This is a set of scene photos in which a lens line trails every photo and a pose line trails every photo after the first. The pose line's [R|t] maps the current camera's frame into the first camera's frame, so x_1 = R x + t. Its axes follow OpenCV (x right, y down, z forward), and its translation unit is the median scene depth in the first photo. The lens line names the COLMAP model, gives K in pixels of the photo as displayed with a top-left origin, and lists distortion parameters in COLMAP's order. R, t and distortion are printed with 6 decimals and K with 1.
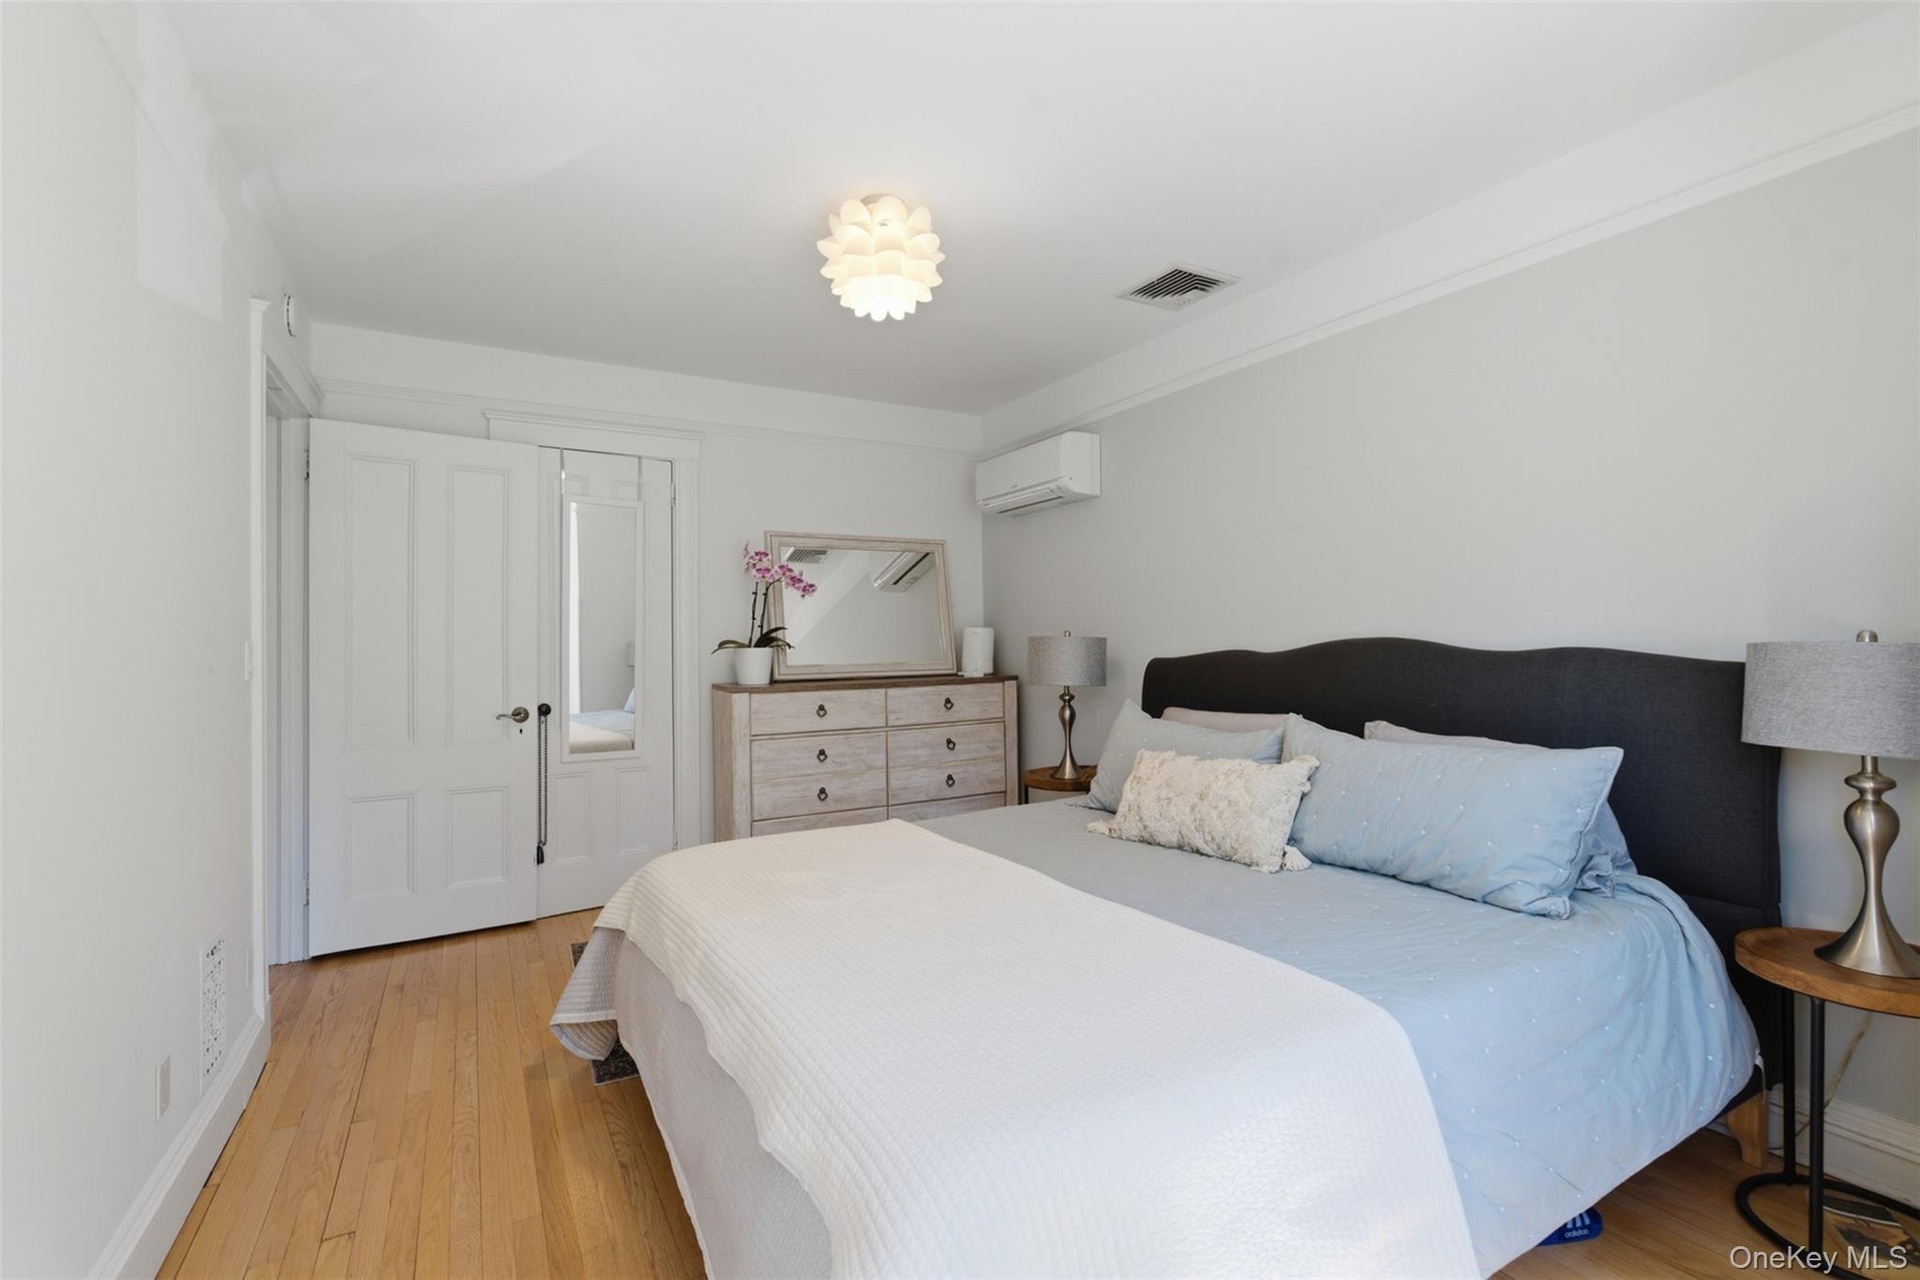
lens RADIAL K [[852.1, 0, 964.6], [0, 852.1, 637.5], [0, 0, 1]] dist [-0.020239, 0.000314]
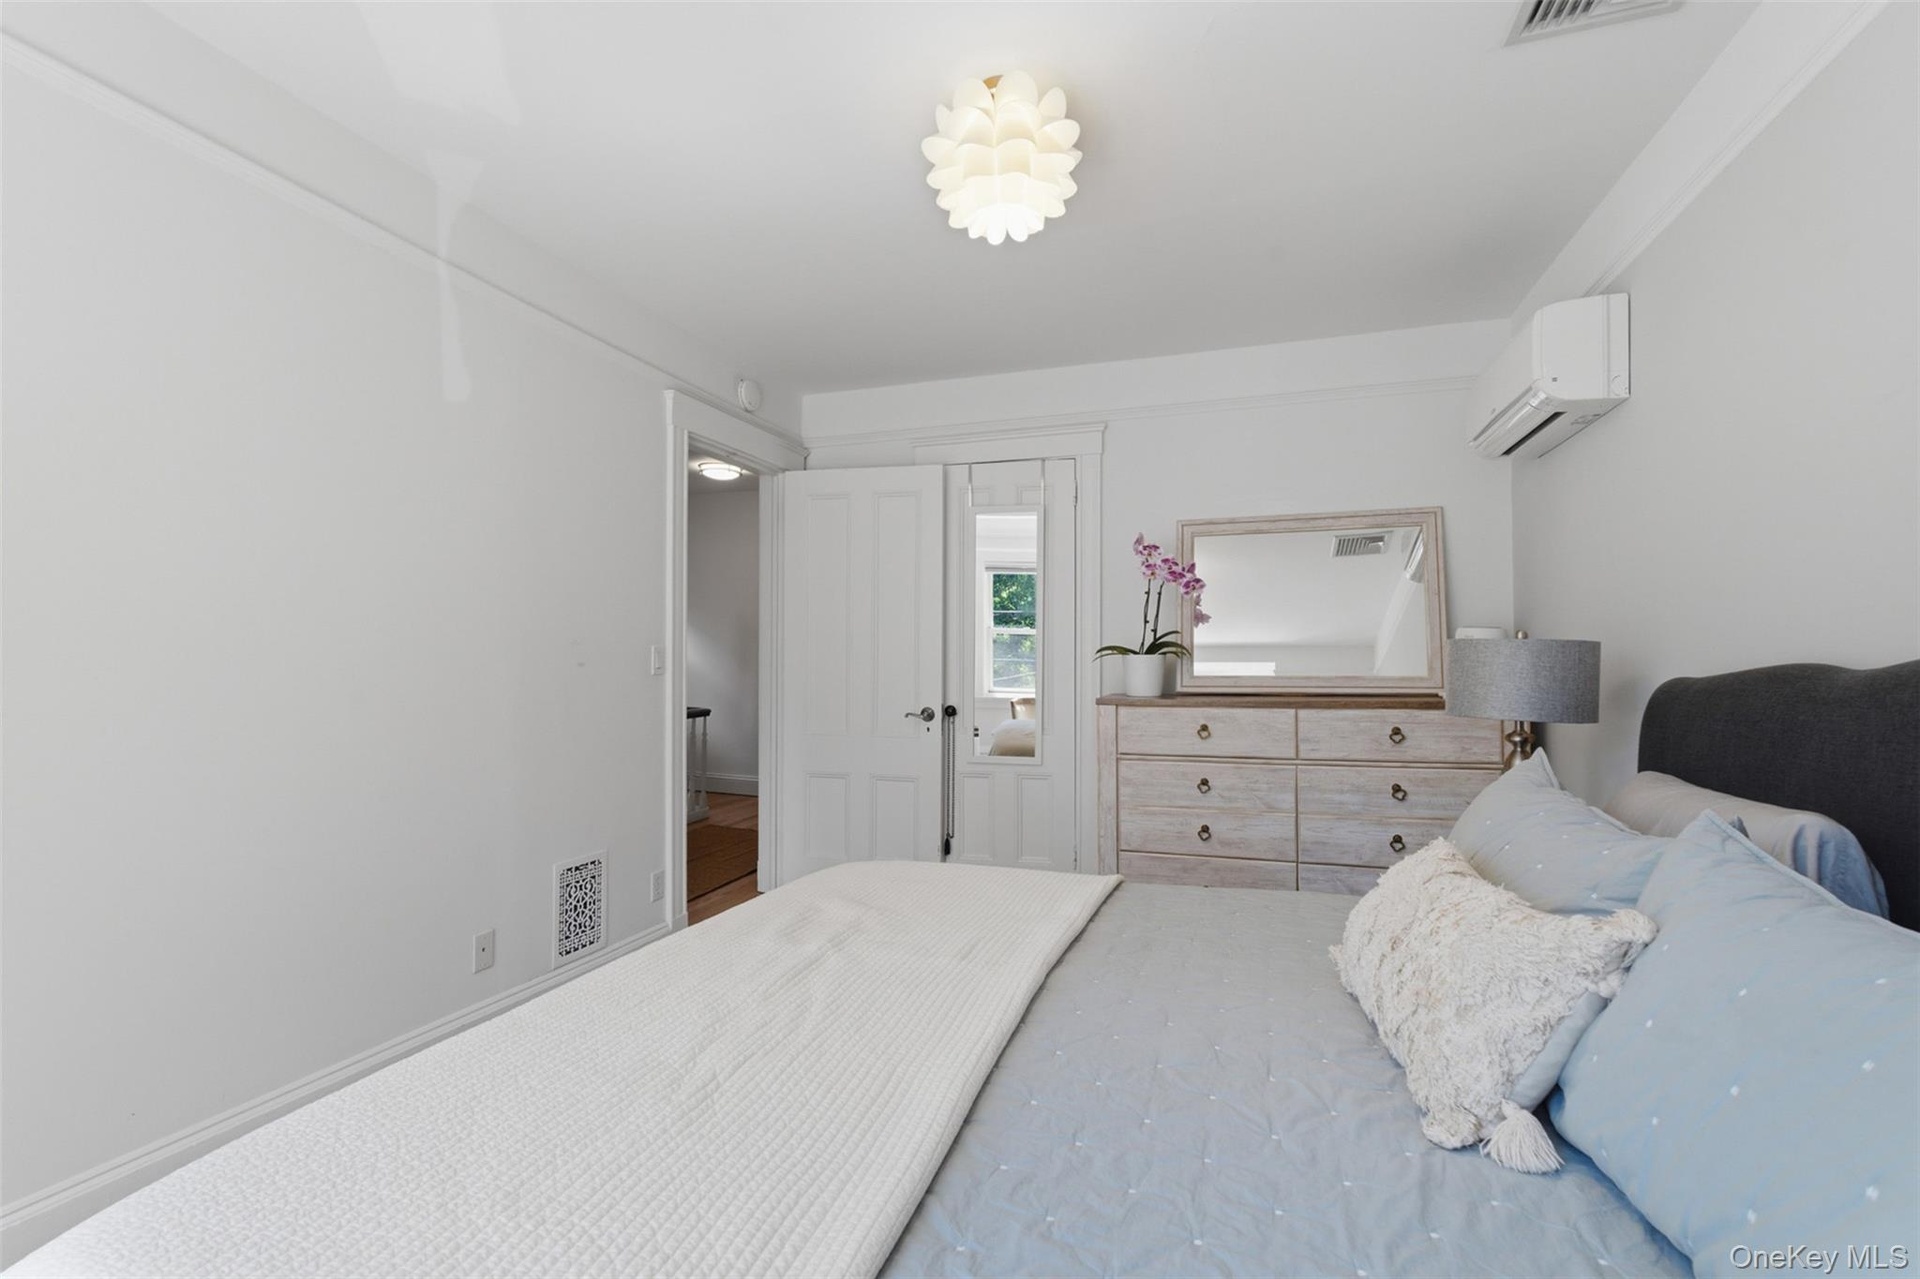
lens RADIAL K [[860.8, 0, 960.5], [0, 860.8, 652.0], [0, 0, 1]] dist [-0.005087, 0.000573]
pose [[0.657694, 0.004707, -0.753271, 0.299623], [0.001970, 0.999966, 0.007969, 0.001769], [0.753283, -0.006725, 0.657662, 0.270388]]
